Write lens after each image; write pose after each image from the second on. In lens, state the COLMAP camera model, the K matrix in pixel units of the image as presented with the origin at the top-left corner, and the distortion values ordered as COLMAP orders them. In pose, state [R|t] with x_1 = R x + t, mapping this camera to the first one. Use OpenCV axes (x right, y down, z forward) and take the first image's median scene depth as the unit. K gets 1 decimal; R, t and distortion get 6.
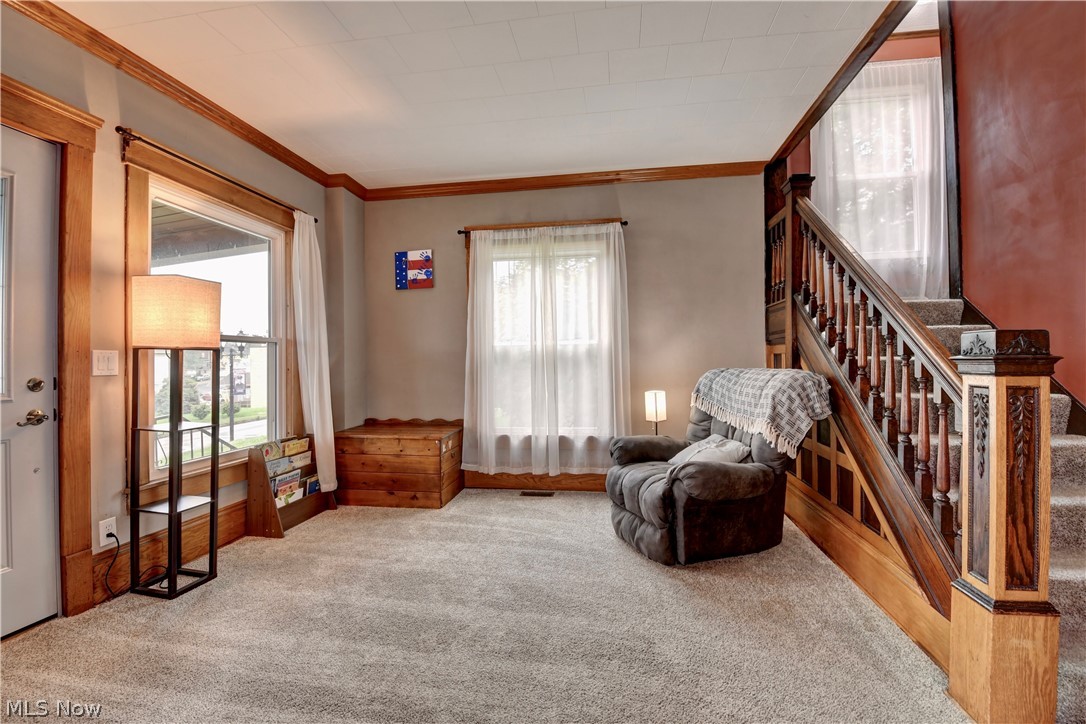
lens RADIAL K [[474.7, 0, 543.0], [0, 474.7, 362.0], [0, 0, 1]] dist [0.008554, -0.014900]
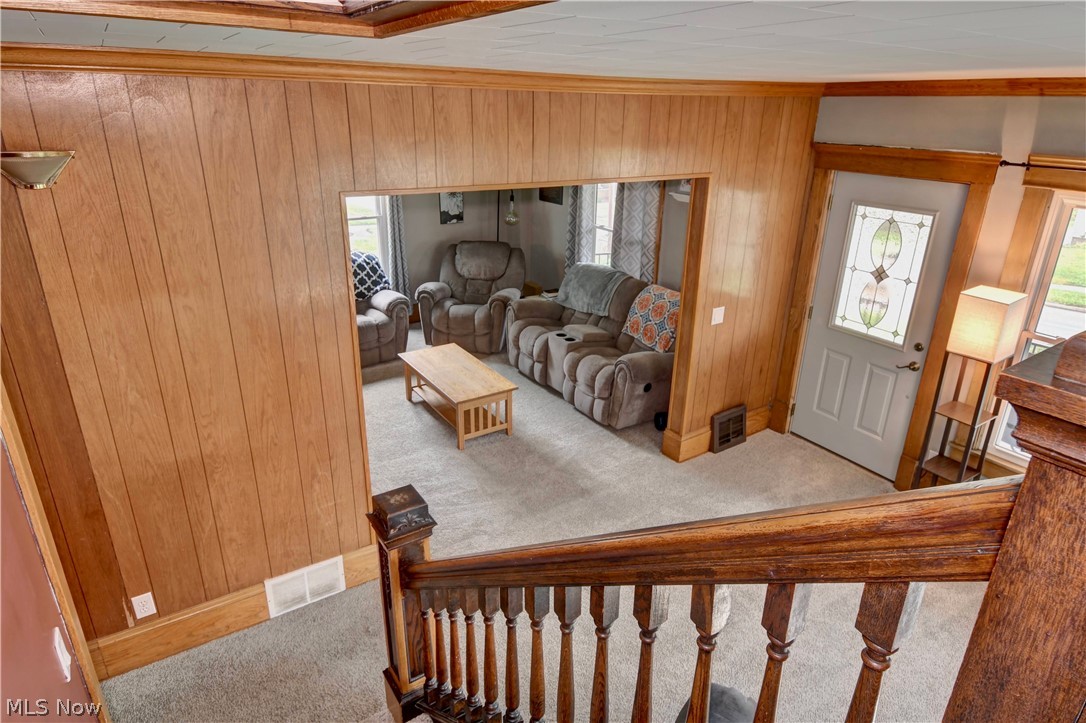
lens RADIAL K [[648.1, 0, 543.0], [0, 648.1, 361.5], [0, 0, 1]] dist [-0.001339, -0.000330]
pose [[-0.745285, 0.241952, -0.621296, 1.035305], [-0.010348, 0.927524, 0.373620, -0.602499], [0.666665, 0.284882, -0.688766, 1.434327]]
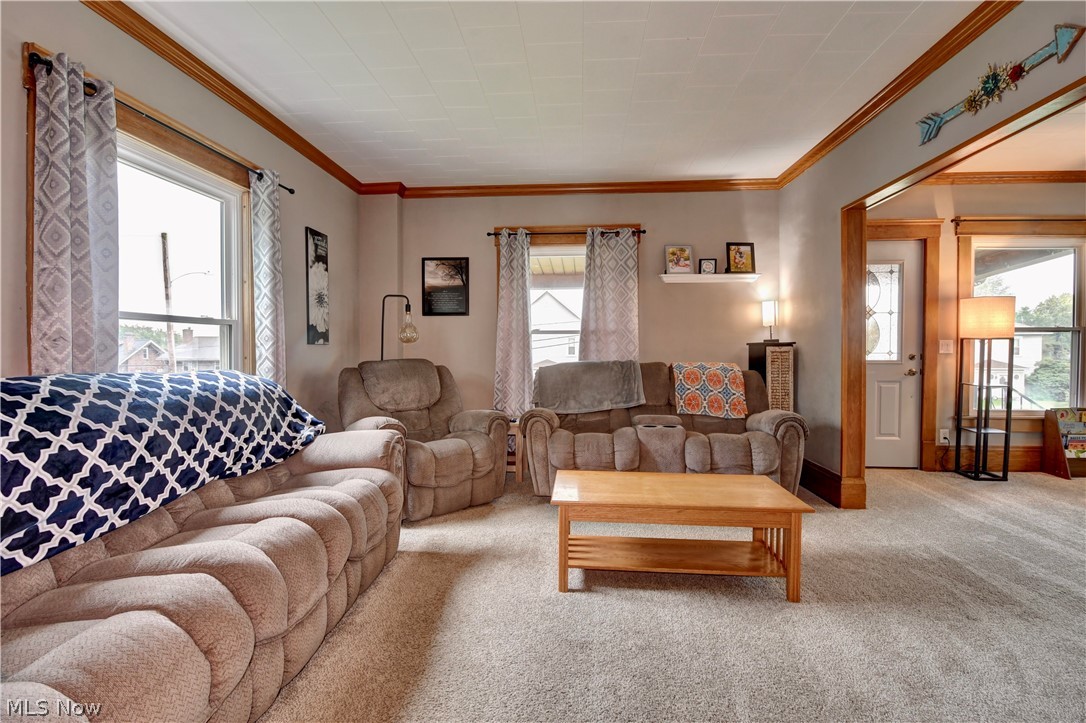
lens RADIAL K [[475.9, 0, 543.0], [0, 475.9, 361.5], [0, 0, 1]] dist [-0.000278, -0.015369]
pose [[0.064894, 0.029806, -0.997447, 0.822200], [0.004300, 0.999536, 0.030148, -0.002903], [0.997883, -0.006246, 0.064736, -0.700801]]
